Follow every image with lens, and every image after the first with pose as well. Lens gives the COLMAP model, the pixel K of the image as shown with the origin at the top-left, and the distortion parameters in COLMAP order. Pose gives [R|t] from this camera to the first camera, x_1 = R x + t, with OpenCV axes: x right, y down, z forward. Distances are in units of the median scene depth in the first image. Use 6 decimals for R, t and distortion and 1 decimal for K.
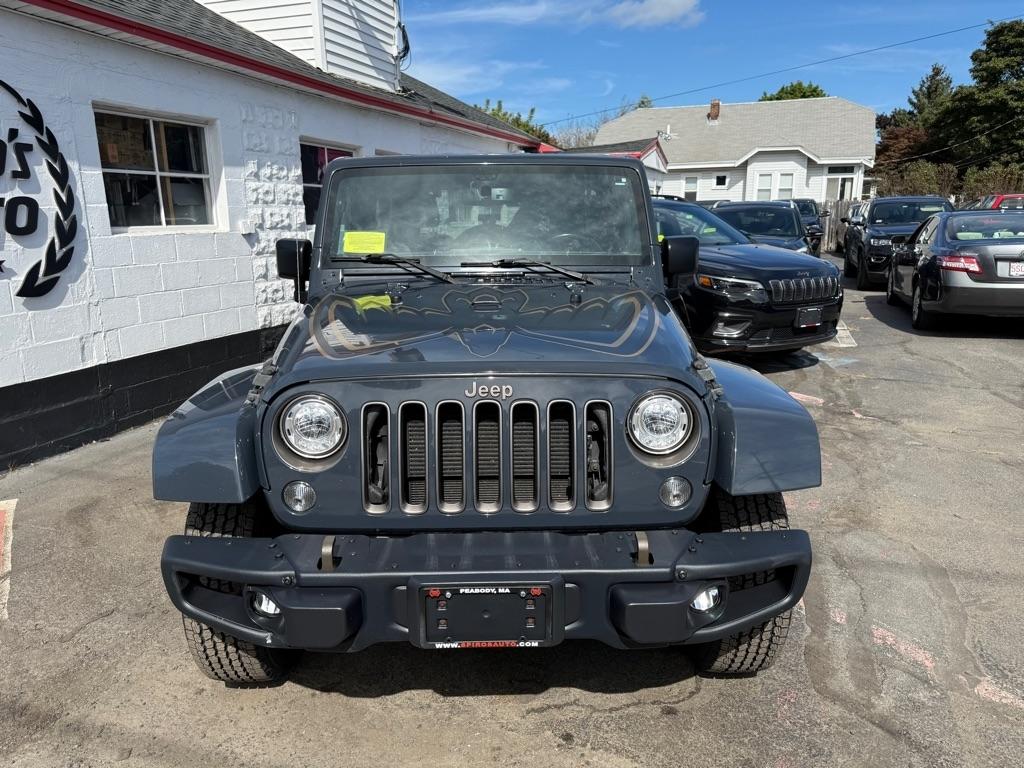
lens RADIAL K [[717.5, 0, 512.0], [0, 717.5, 384.0], [0, 0, 1]] dist [0.021943, -0.024856]
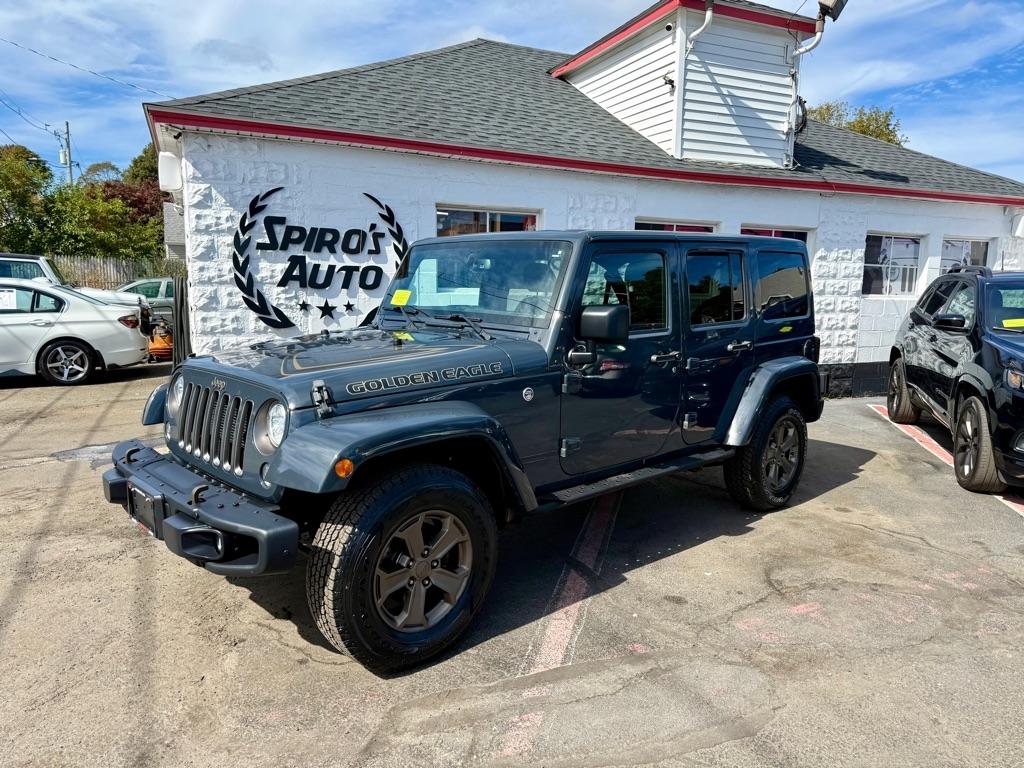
lens RADIAL K [[711.6, 0, 512.0], [0, 711.6, 384.0], [0, 0, 1]] dist [0.050457, -0.078229]
pose [[0.668780, 0.103616, -0.736205, 0.456707], [-0.186824, 0.981888, -0.031520, -0.008302], [0.719604, 0.158621, 0.676025, 0.132322]]
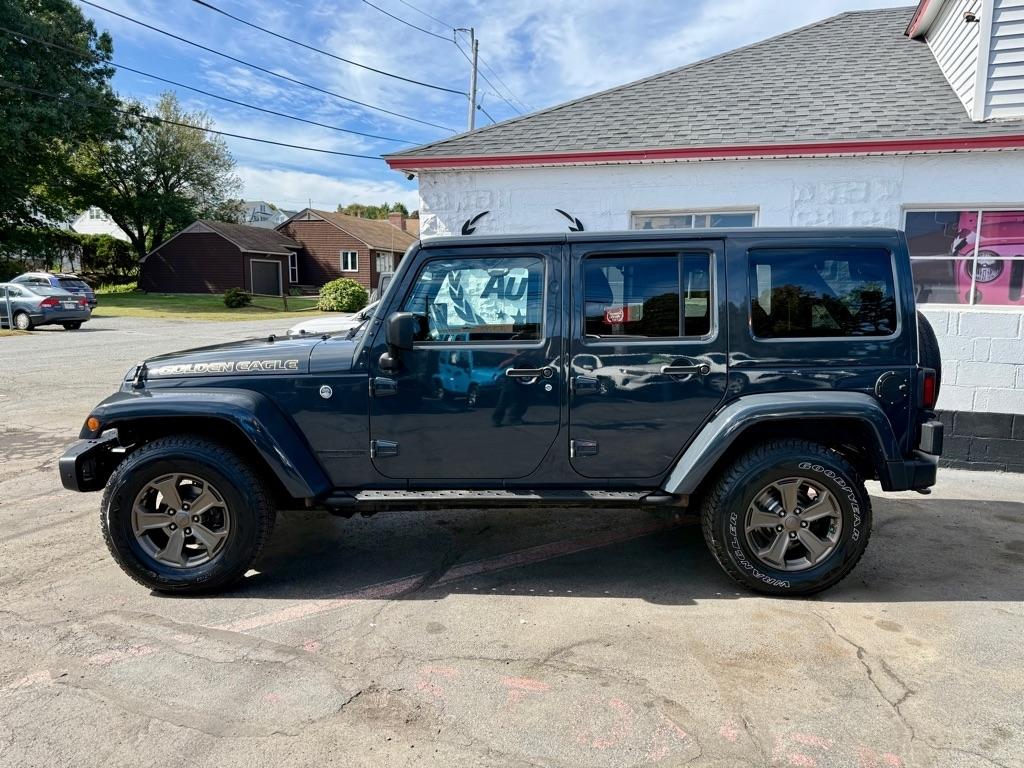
lens RADIAL K [[717.5, 0, 512.0], [0, 717.5, 384.0], [0, 0, 1]] dist [0.021943, -0.024856]
pose [[-0.017104, 0.116677, -0.993023, 0.634893], [-0.248412, 0.961531, 0.117255, -0.123430], [0.968504, 0.248684, 0.012538, 0.604540]]
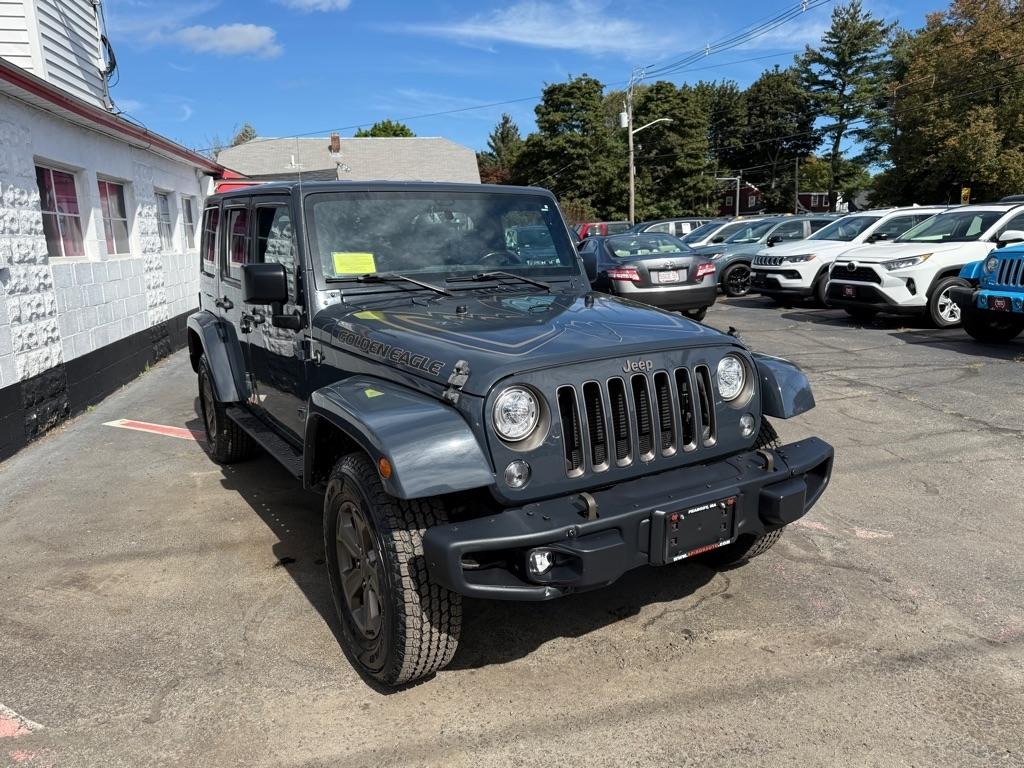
lens RADIAL K [[711.6, 0, 512.0], [0, 711.6, 384.0], [0, 0, 1]] dist [0.050457, -0.078229]
pose [[0.866186, -0.114445, 0.486441, -0.254231], [0.132953, 0.991116, -0.003564, 0.004641], [-0.481712, 0.067760, 0.873706, -0.000248]]
